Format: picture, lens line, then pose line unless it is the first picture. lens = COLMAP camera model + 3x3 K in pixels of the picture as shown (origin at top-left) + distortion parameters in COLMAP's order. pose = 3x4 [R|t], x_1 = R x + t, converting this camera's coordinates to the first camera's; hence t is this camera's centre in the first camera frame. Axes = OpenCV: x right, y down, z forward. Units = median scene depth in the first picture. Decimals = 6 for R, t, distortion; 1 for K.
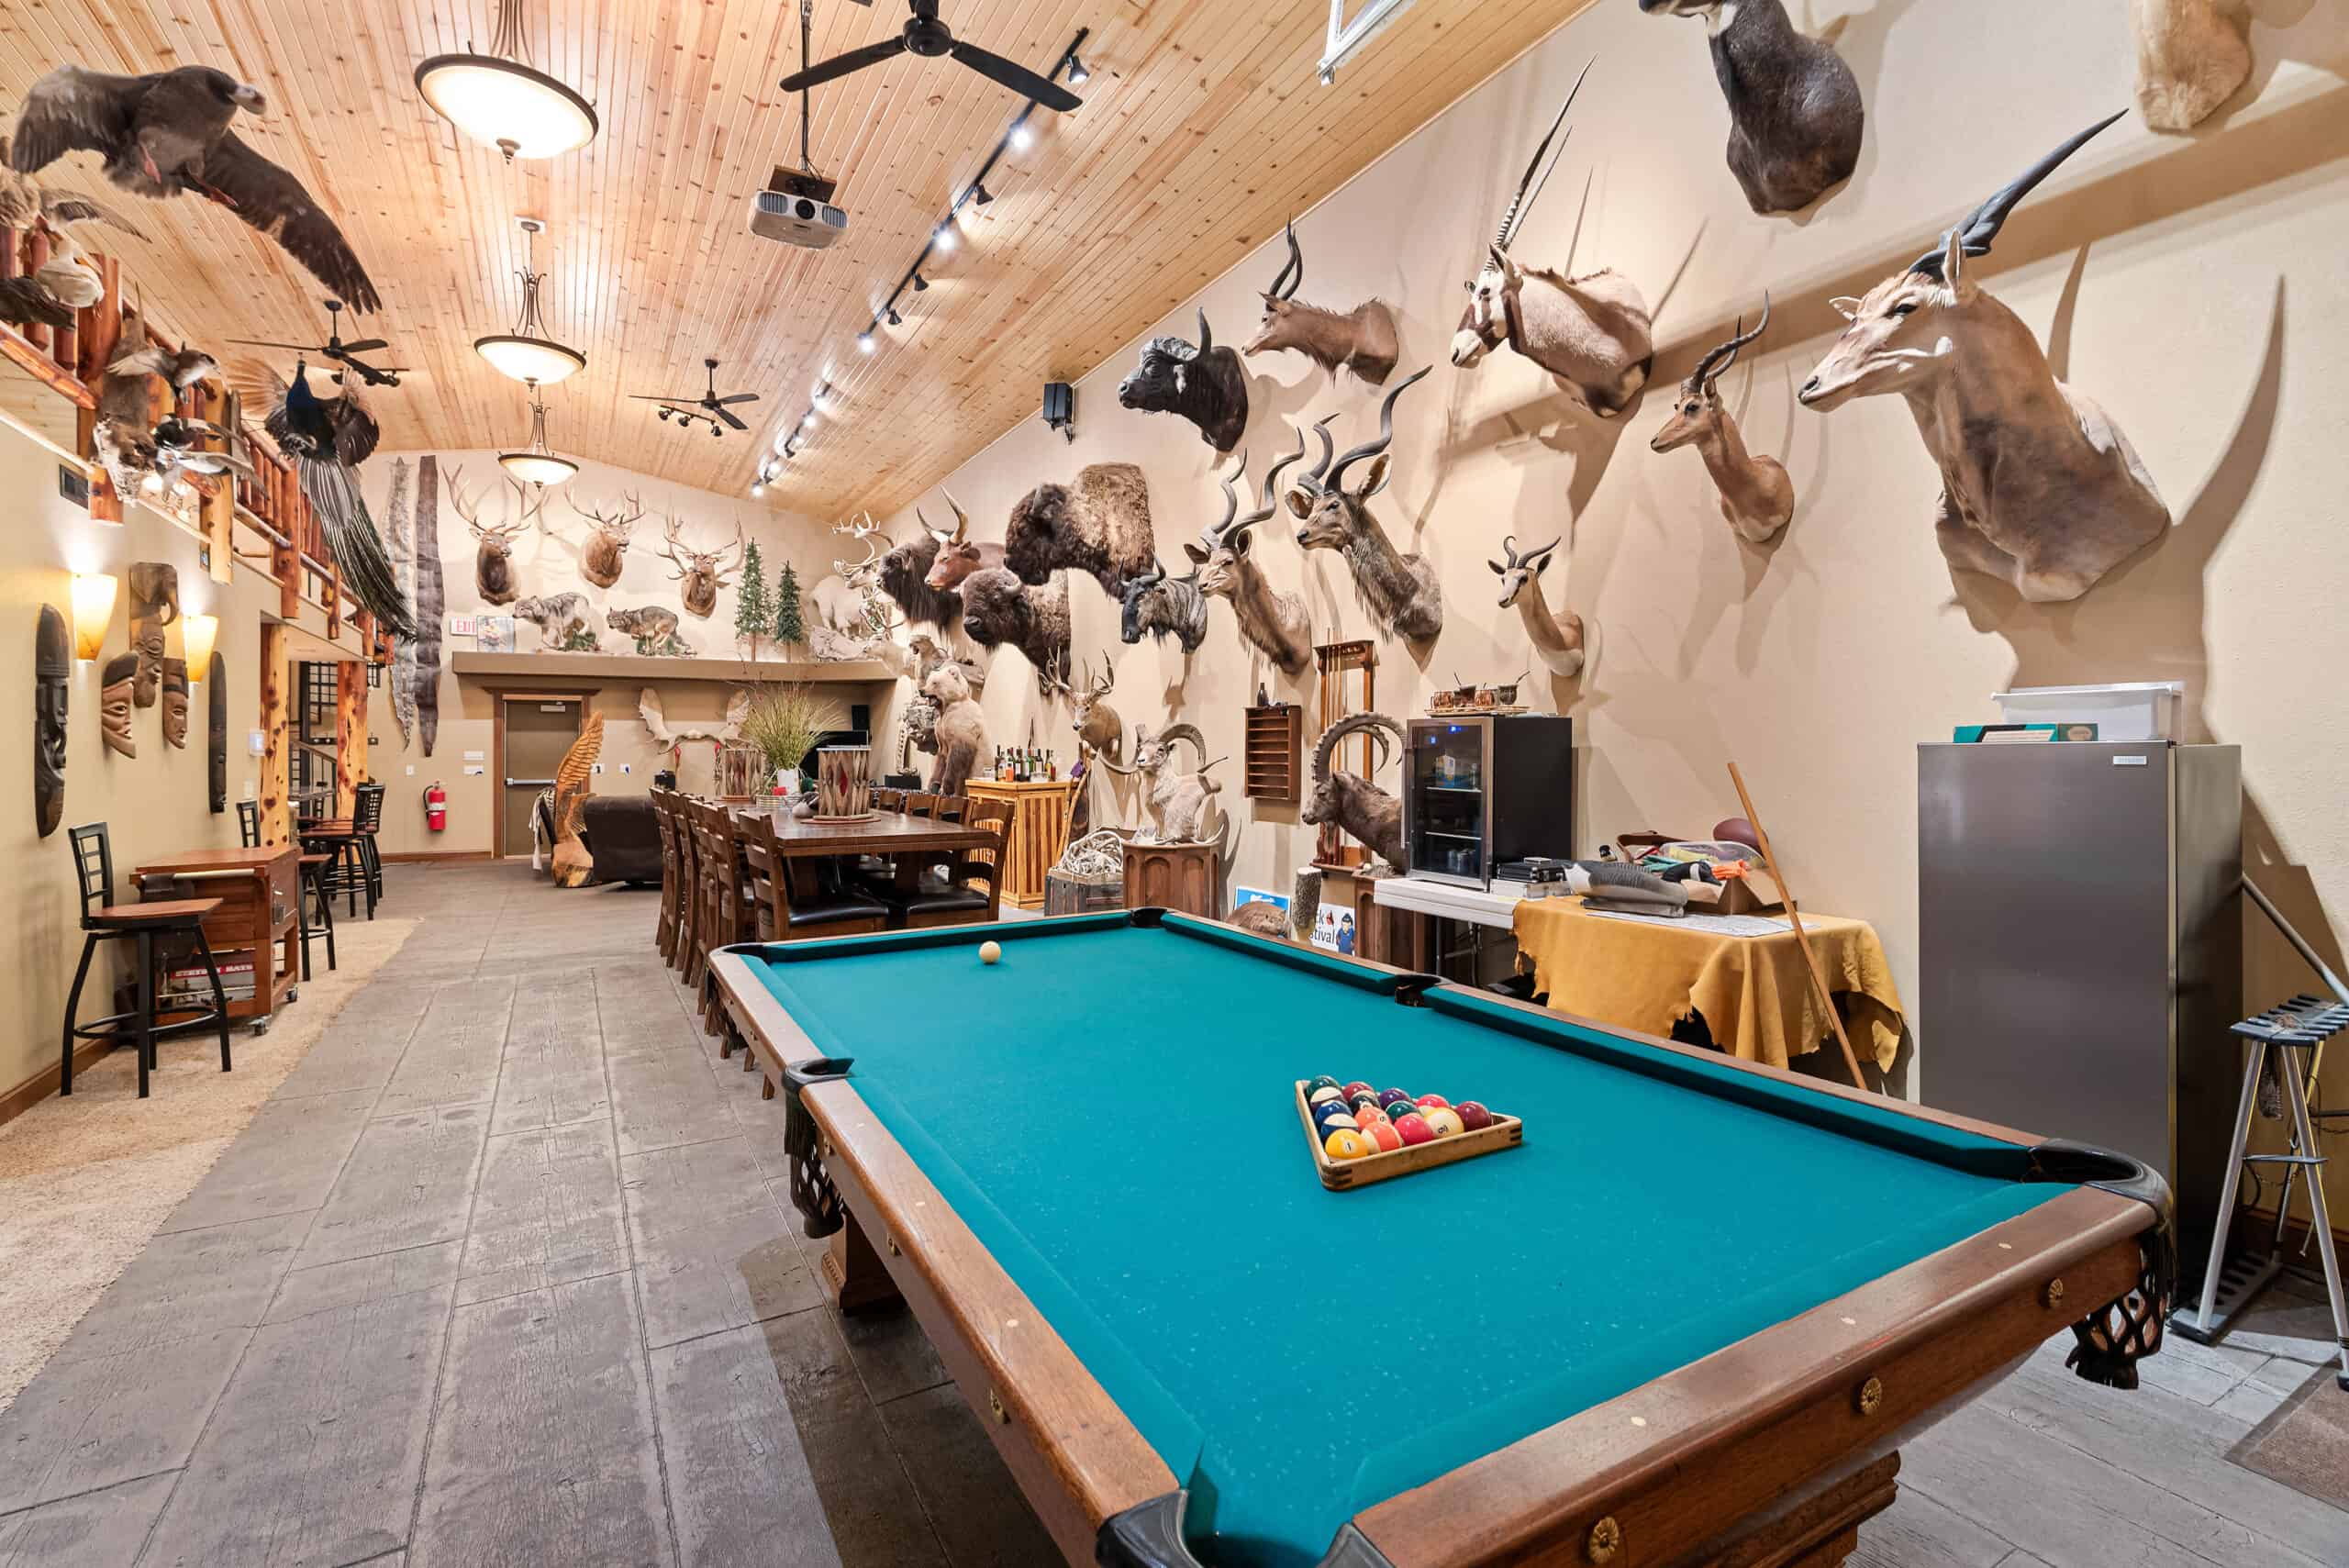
lens RADIAL K [[1036.2, 0, 1108.6], [0, 1036.2, 741.6], [0, 0, 1]] dist [-0.003128, -0.001663]
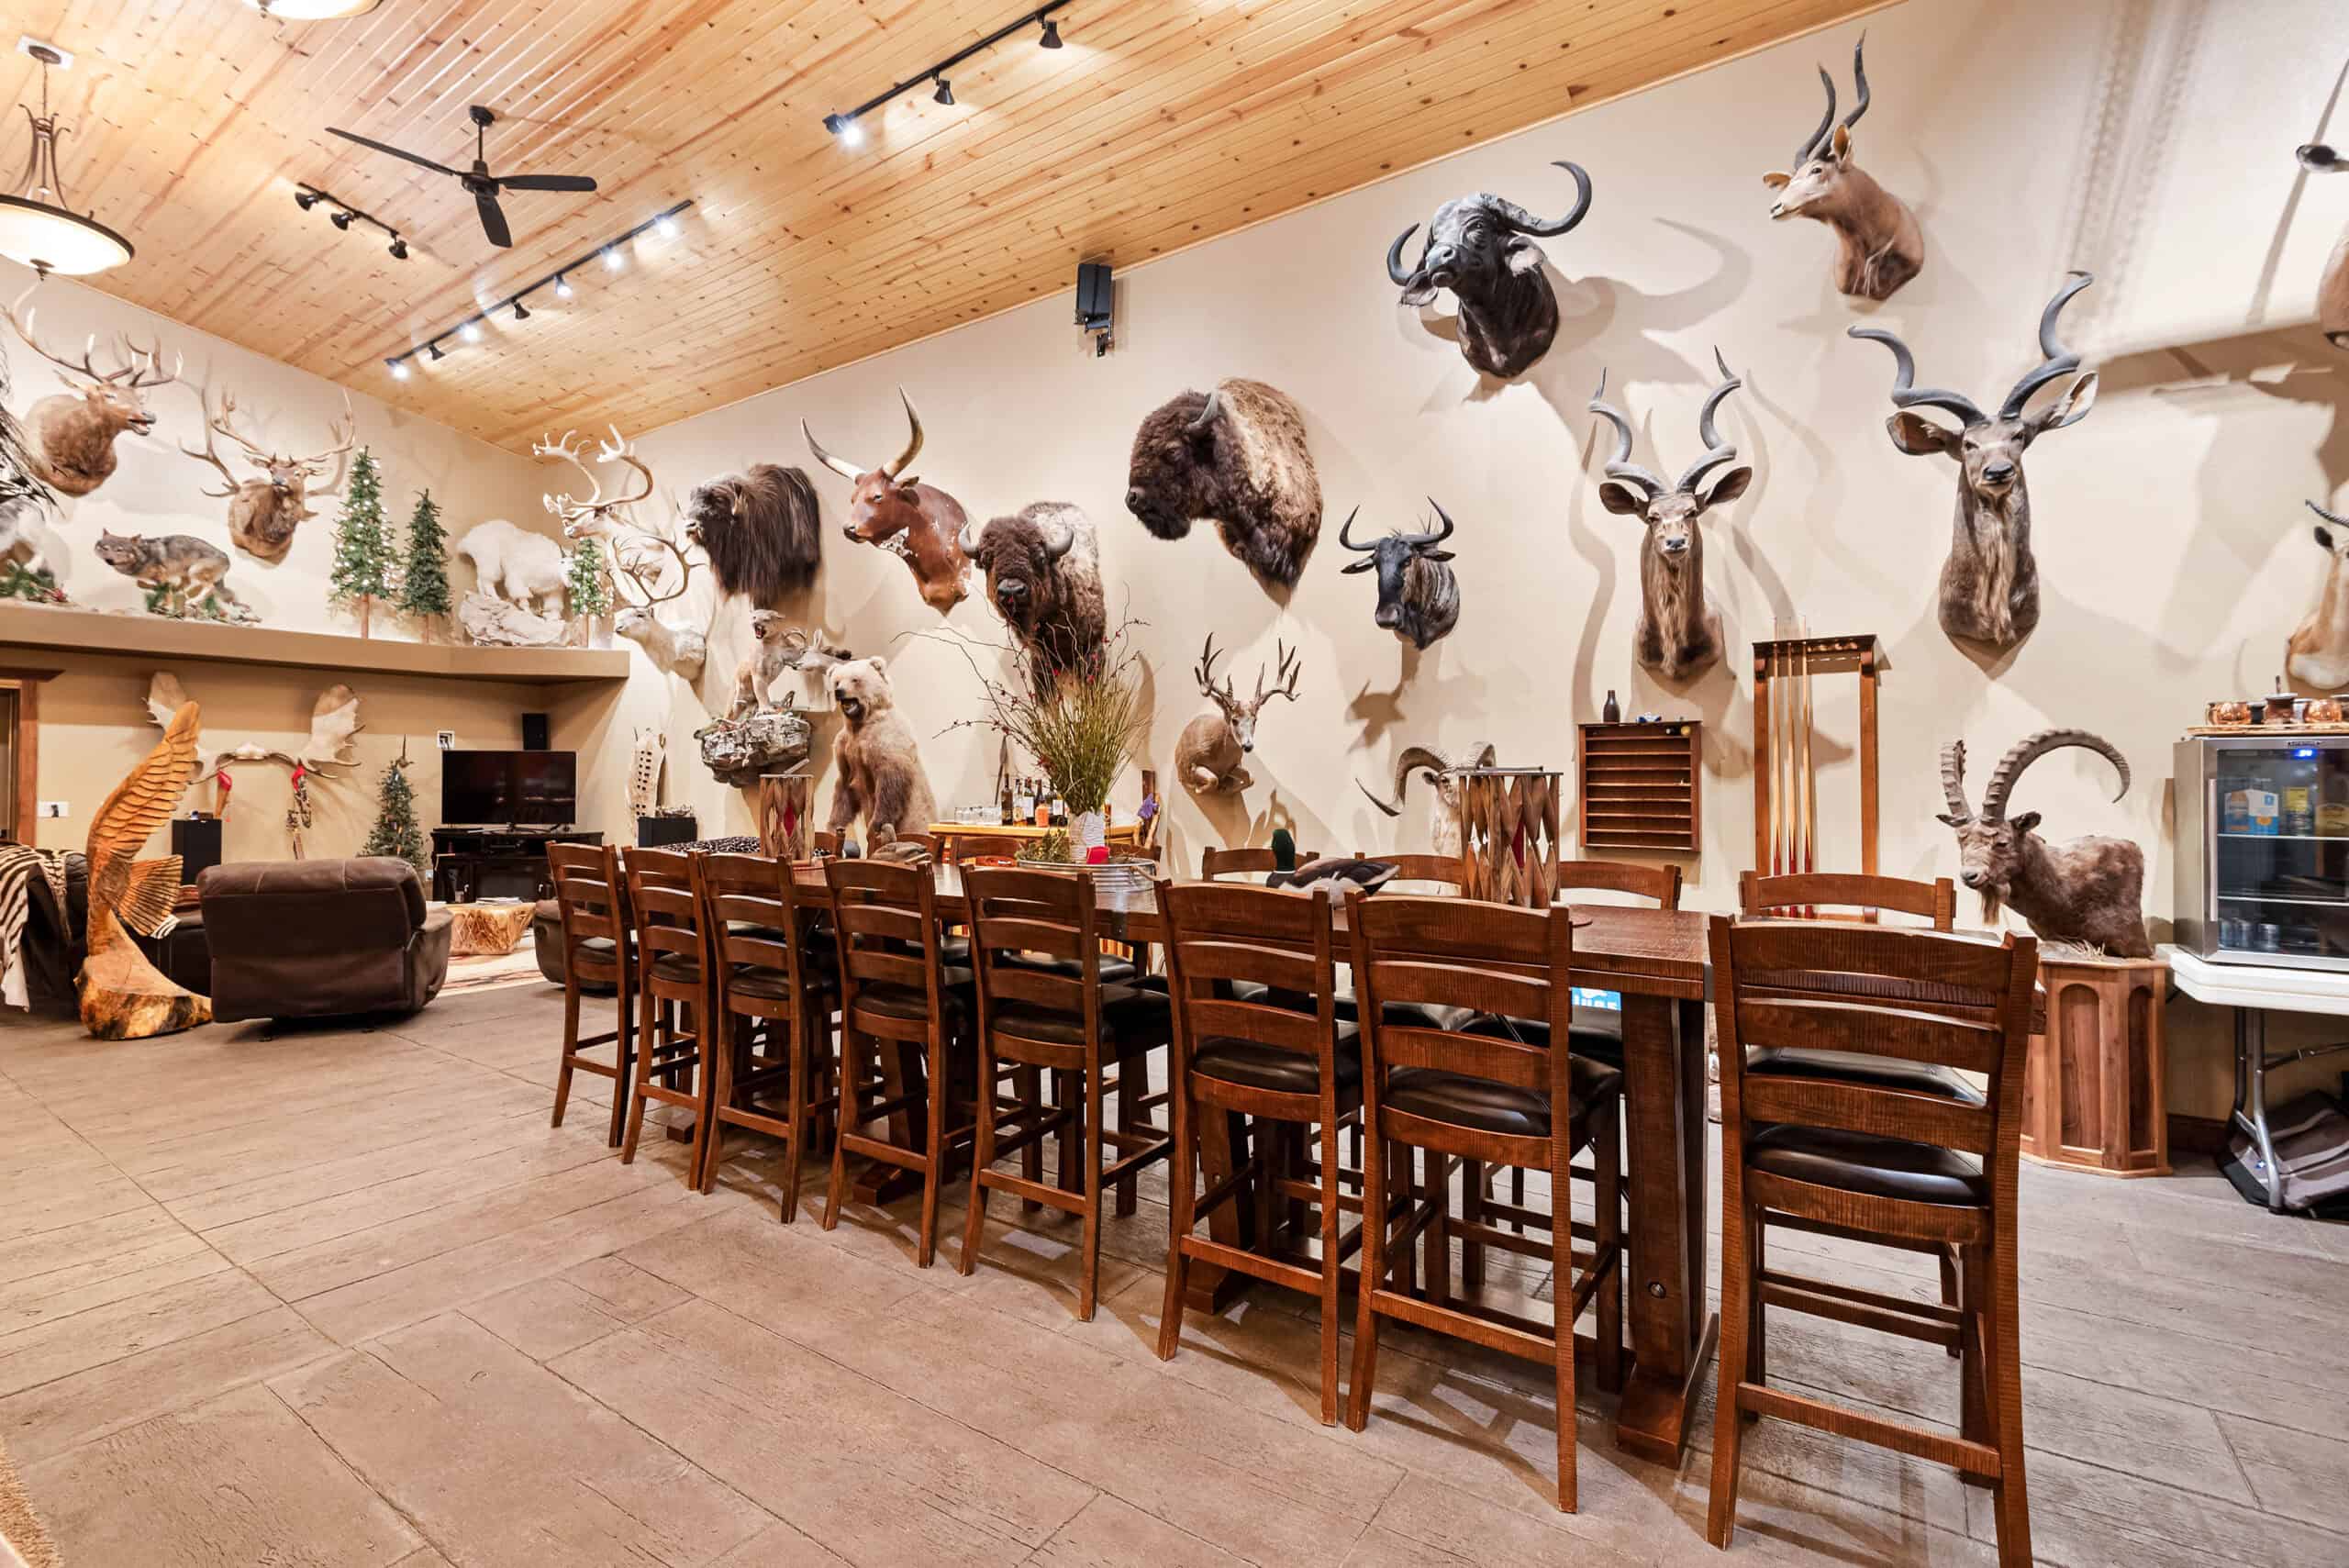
lens RADIAL K [[1036.2, 0, 1080.1], [0, 1036.2, 760.9], [0, 0, 1]] dist [-0.003128, -0.001663]
pose [[0.895497, 0.011405, 0.444922, -0.259328], [-0.007290, 0.999913, -0.010957, 0.002199], [-0.445008, 0.006569, 0.895502, 0.255351]]
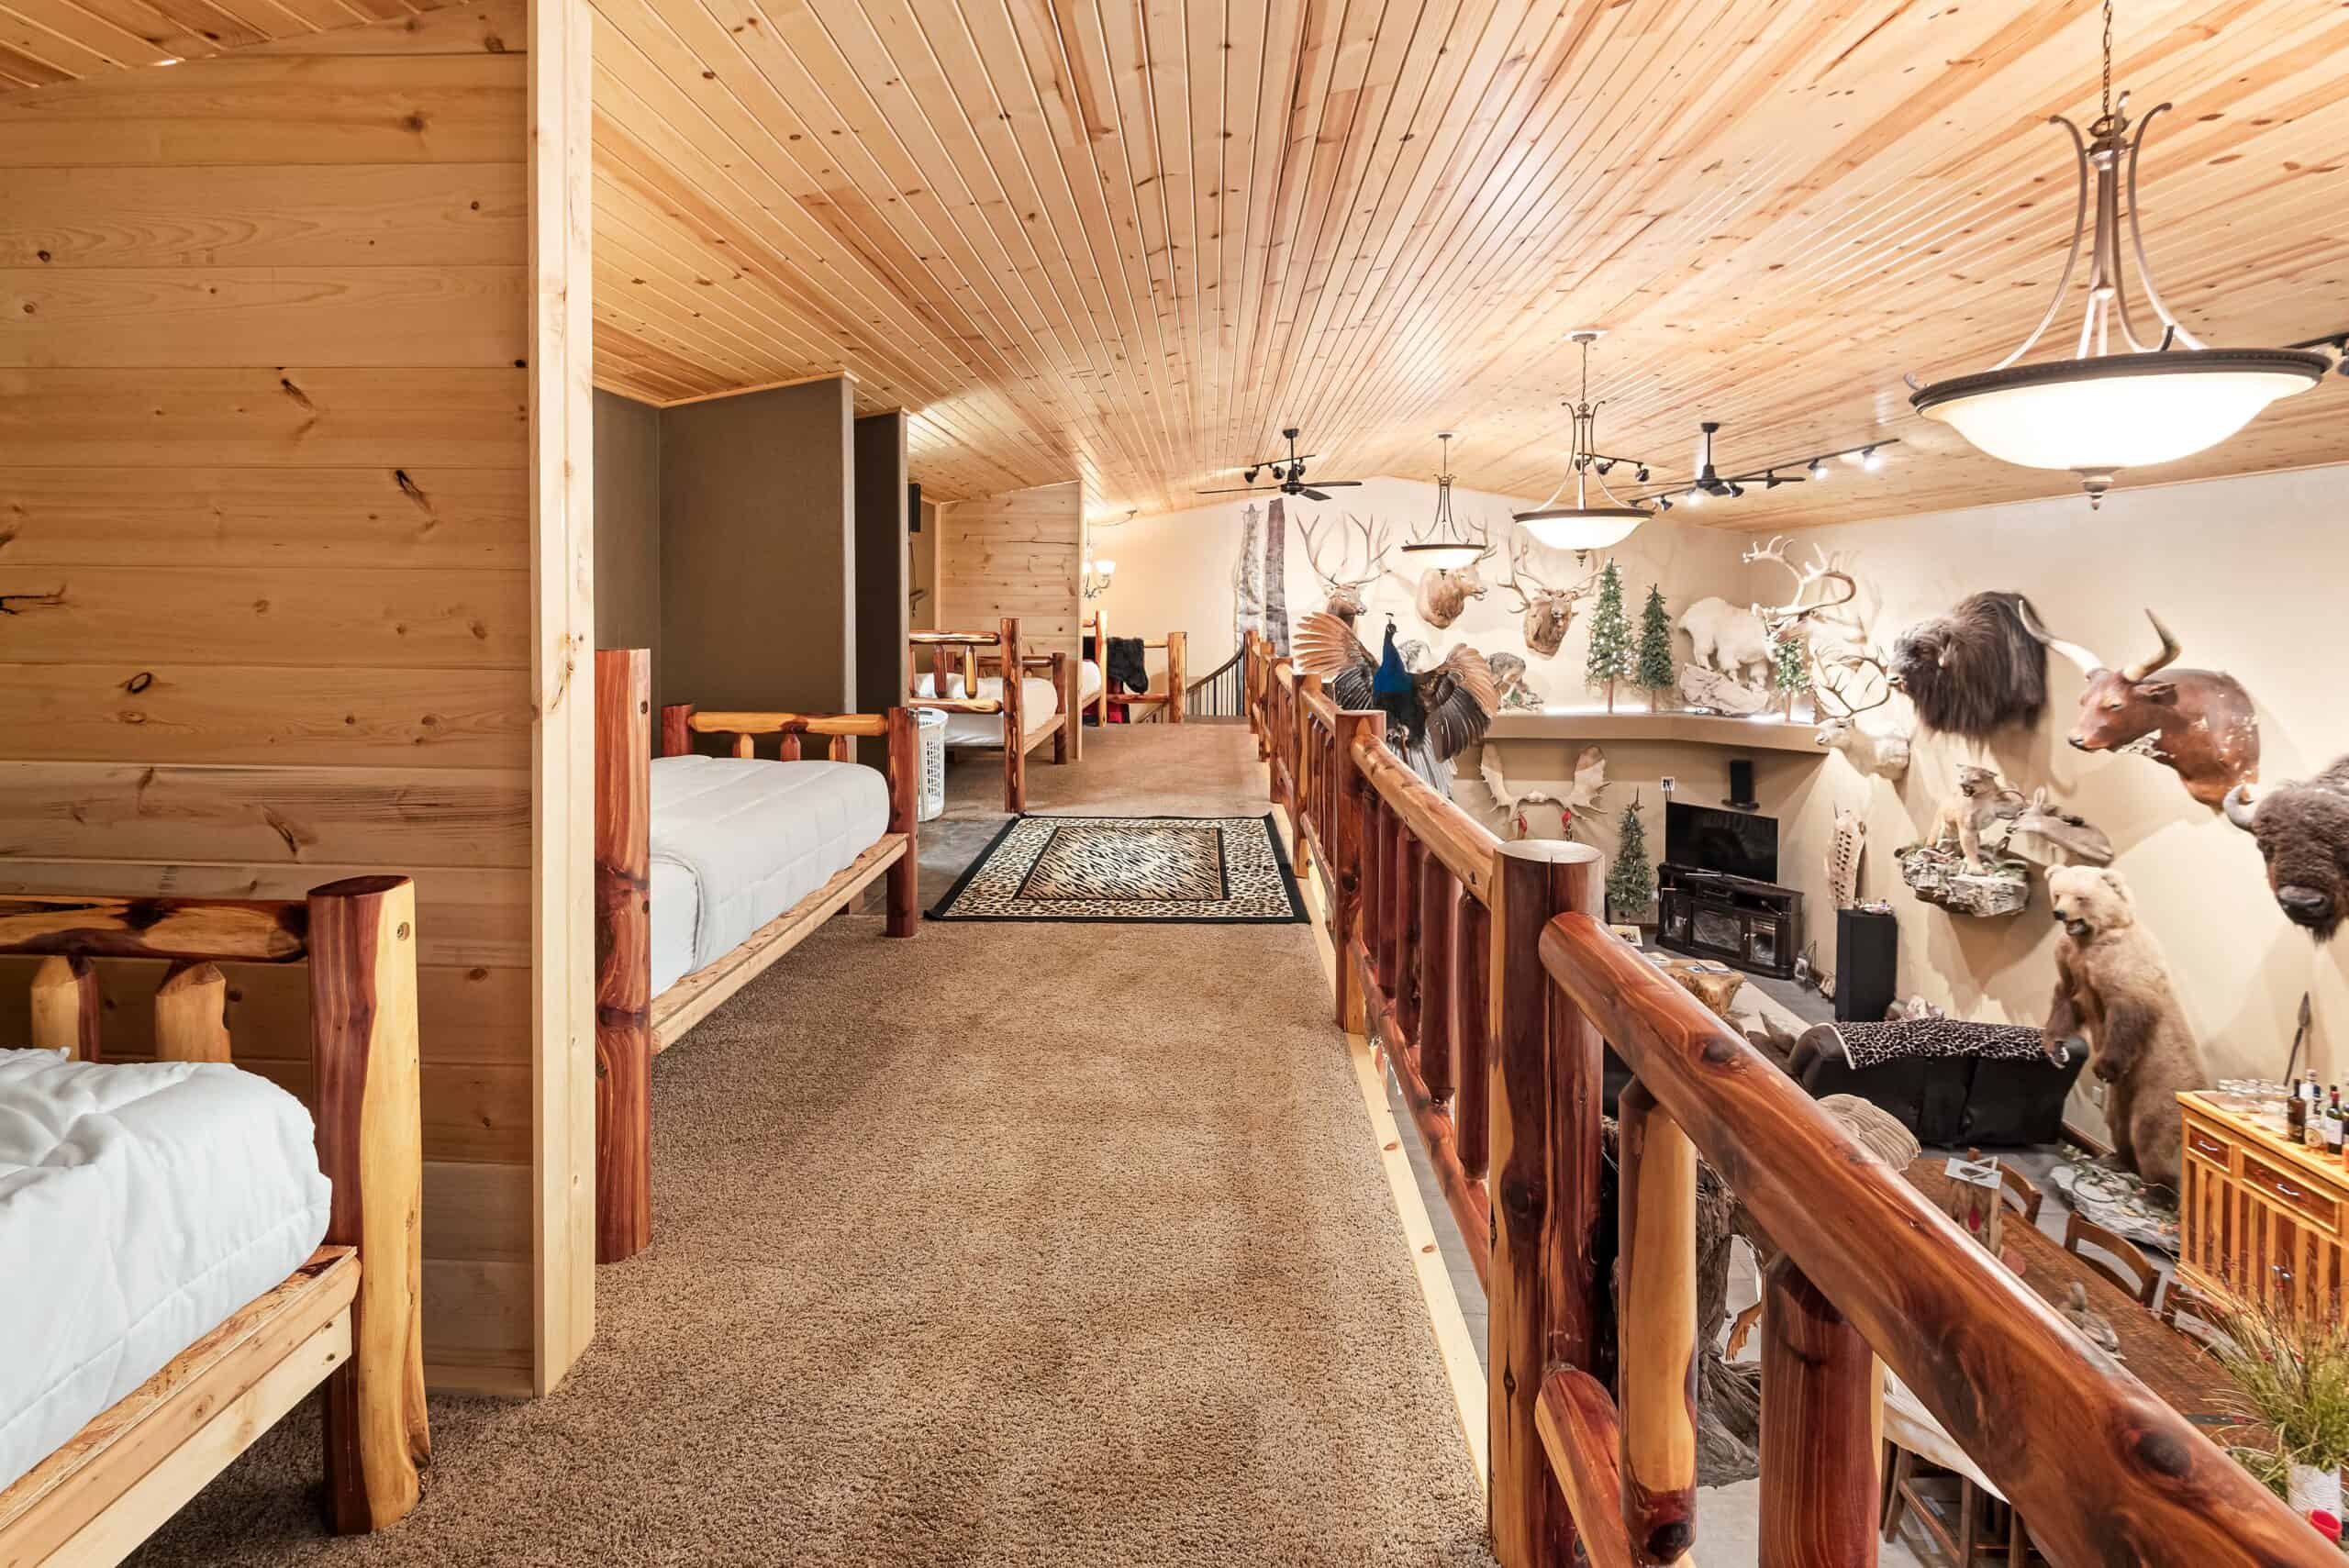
lens RADIAL K [[1036.2, 0, 1236.9], [0, 1036.2, 627.7], [0, 0, 1]] dist [-0.003128, -0.001663]
pose [[0.891096, 0.019913, -0.453378, -0.266587], [-0.010071, 0.999658, 0.024114, -0.182830], [0.453703, -0.016922, 0.890992, 0.154446]]
